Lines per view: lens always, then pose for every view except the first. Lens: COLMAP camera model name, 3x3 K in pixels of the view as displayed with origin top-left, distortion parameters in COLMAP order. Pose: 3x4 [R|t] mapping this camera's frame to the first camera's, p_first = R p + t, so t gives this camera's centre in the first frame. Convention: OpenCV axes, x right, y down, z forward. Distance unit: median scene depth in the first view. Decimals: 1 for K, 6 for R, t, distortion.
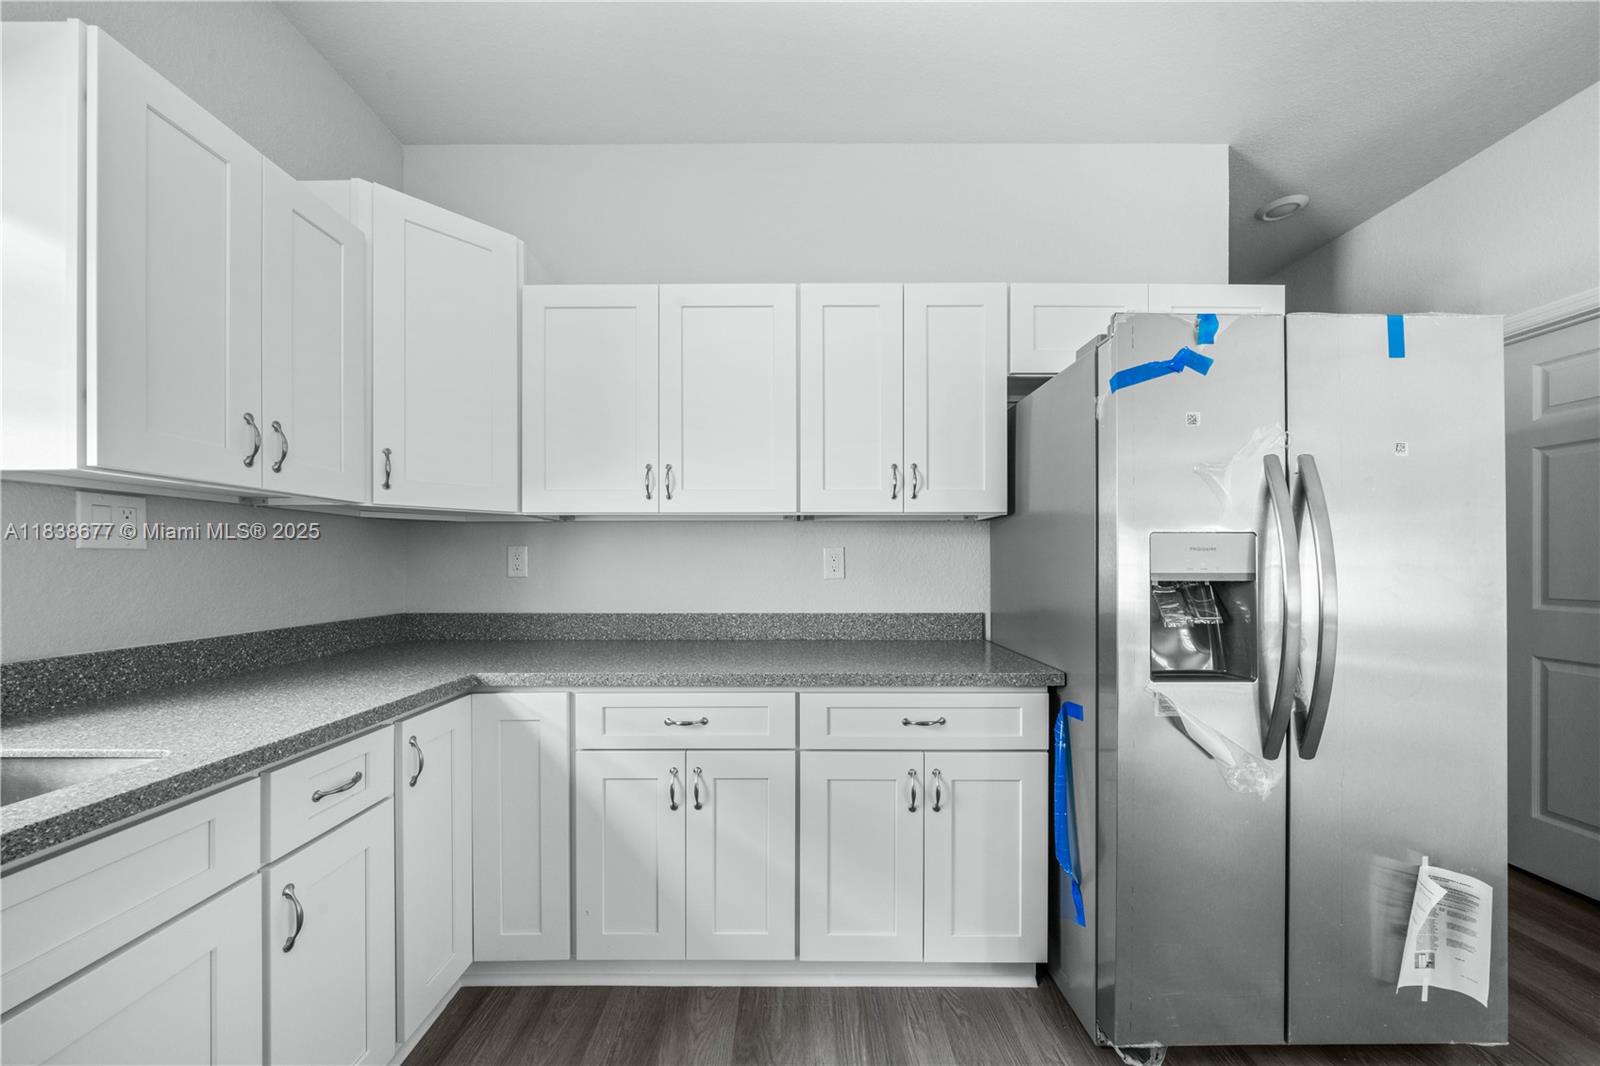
lens RADIAL K [[556.5, 0, 788.6], [0, 556.5, 562.6], [0, 0, 1]] dist [-0.007782, -0.000643]
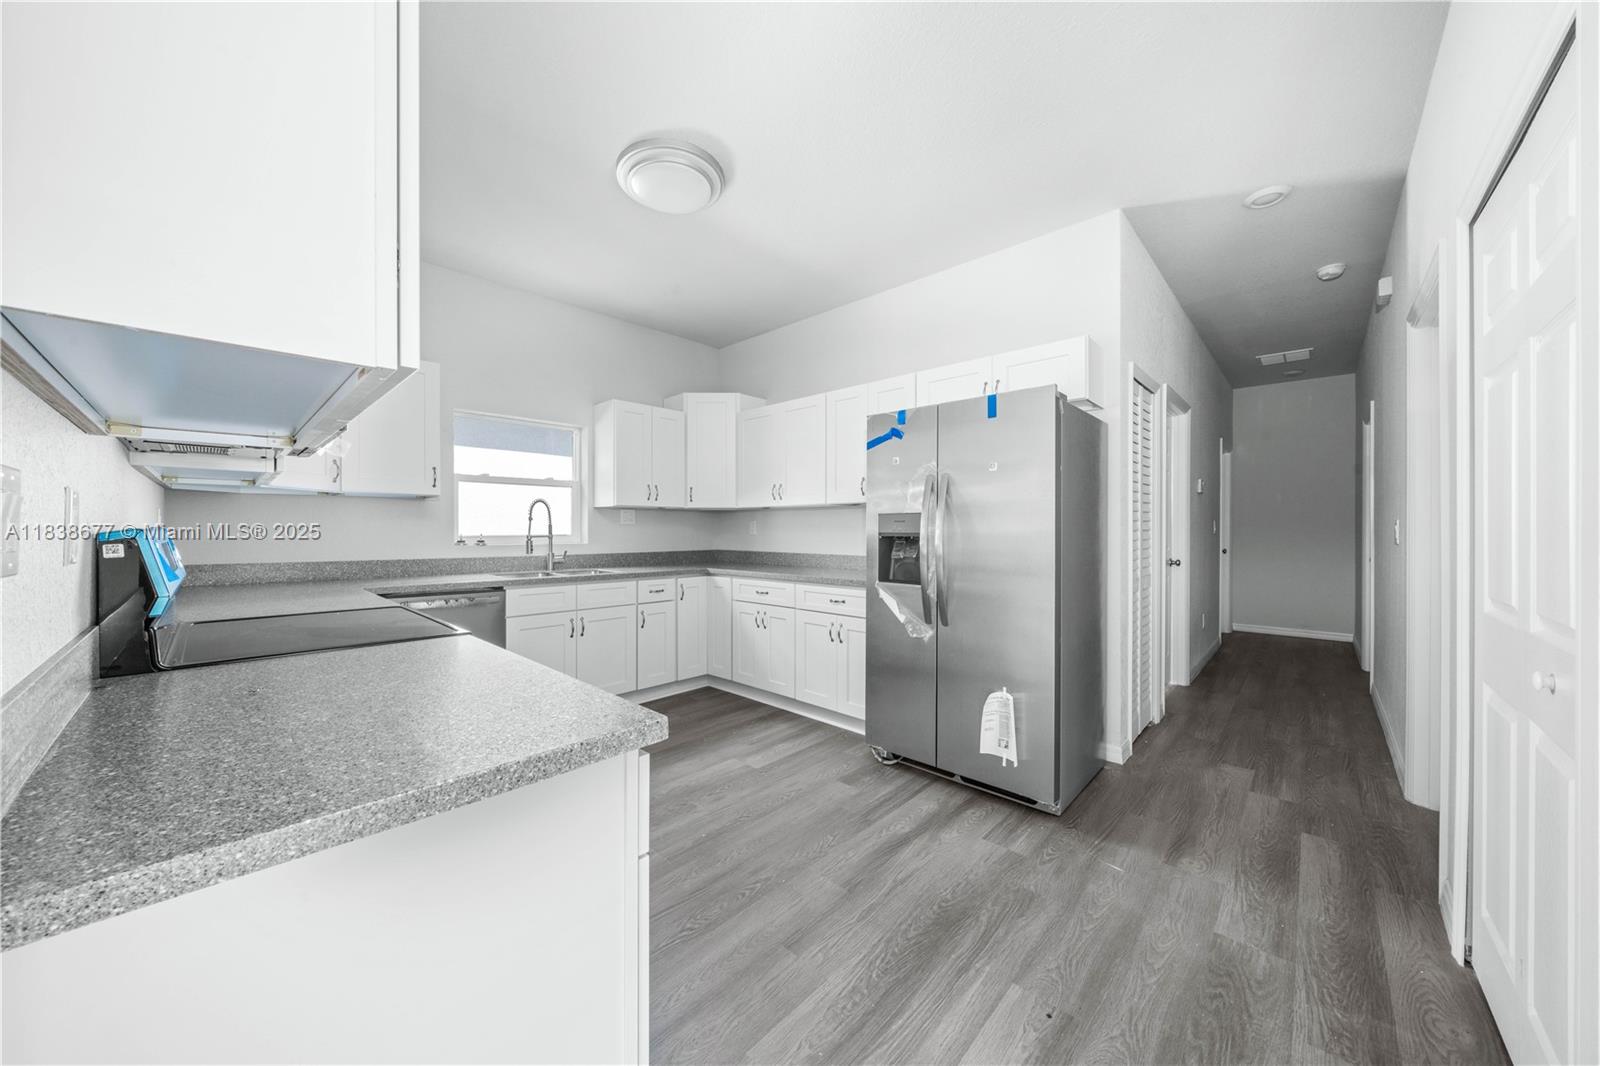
lens RADIAL K [[556.5, 0, 773.0], [0, 556.5, 527.7], [0, 0, 1]] dist [-0.007782, -0.000643]
pose [[0.709970, -0.001098, -0.704231, 1.668983], [-0.002176, 0.999991, -0.003753, 0.008720], [0.704228, 0.004197, 0.709961, -0.756296]]
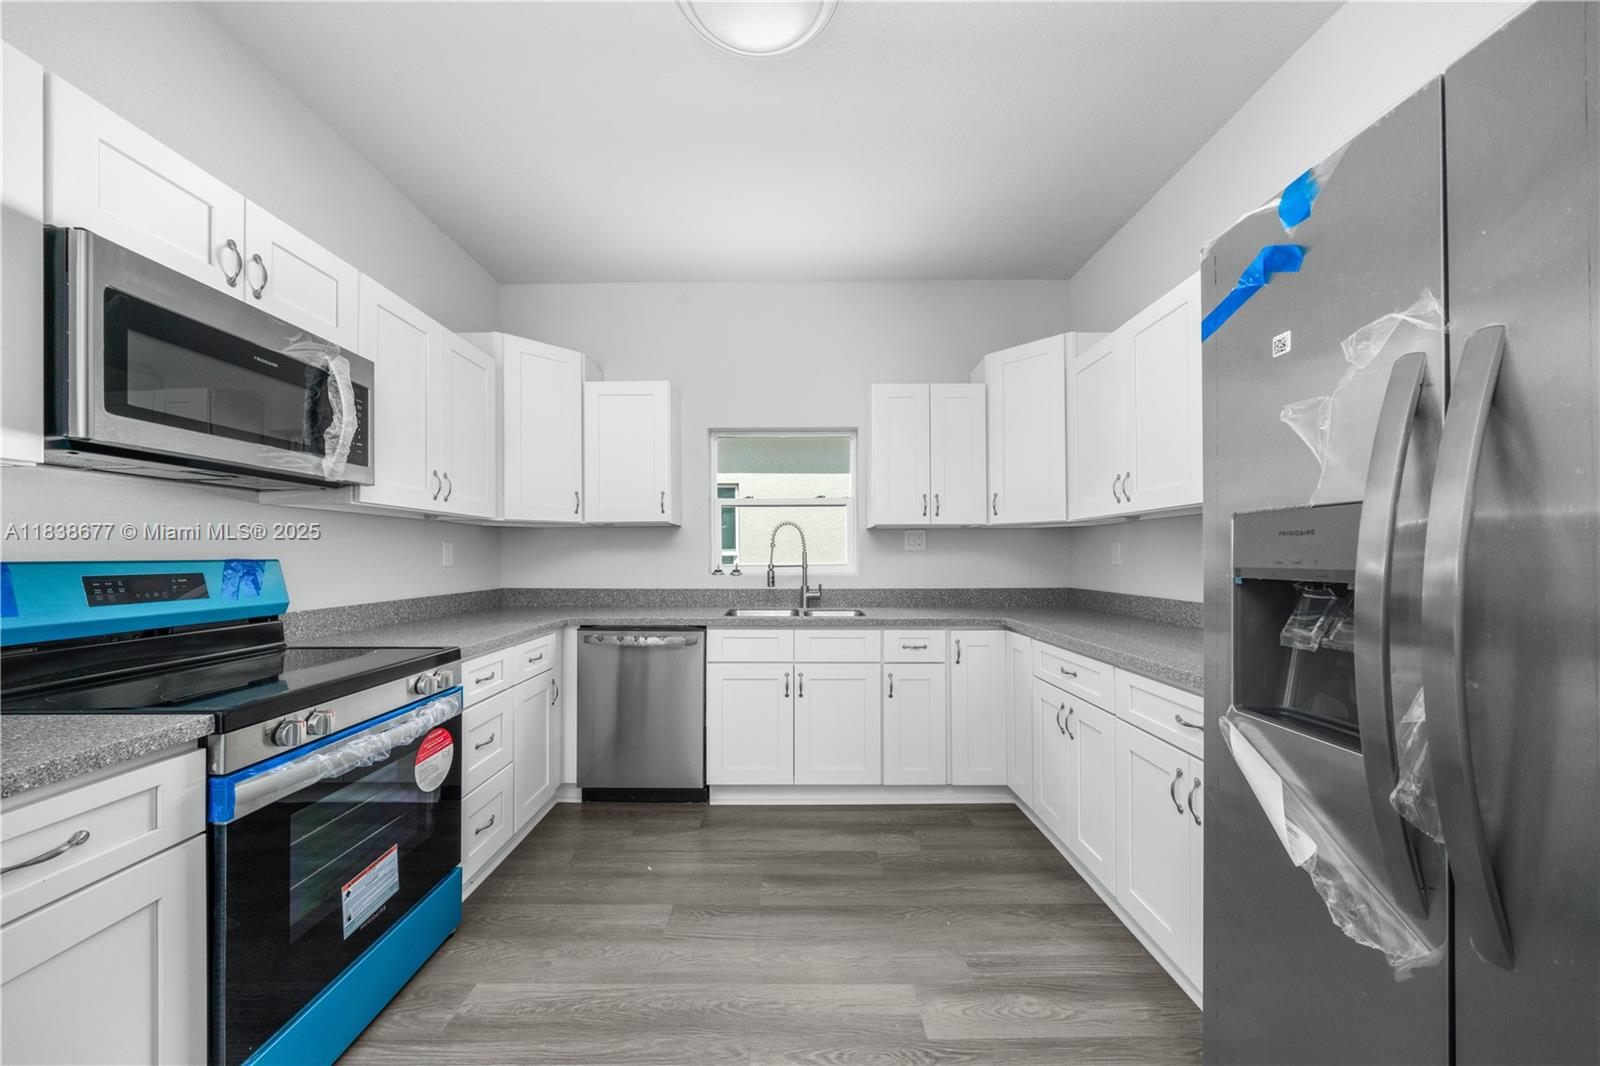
lens RADIAL K [[556.5, 0, 791.4], [0, 556.5, 549.4], [0, 0, 1]] dist [-0.007782, -0.000643]
pose [[-0.001469, -0.011025, -0.999938, 1.235849], [0.002285, 0.999937, -0.011029, 0.001392], [0.999996, -0.002301, -0.001444, 0.342019]]
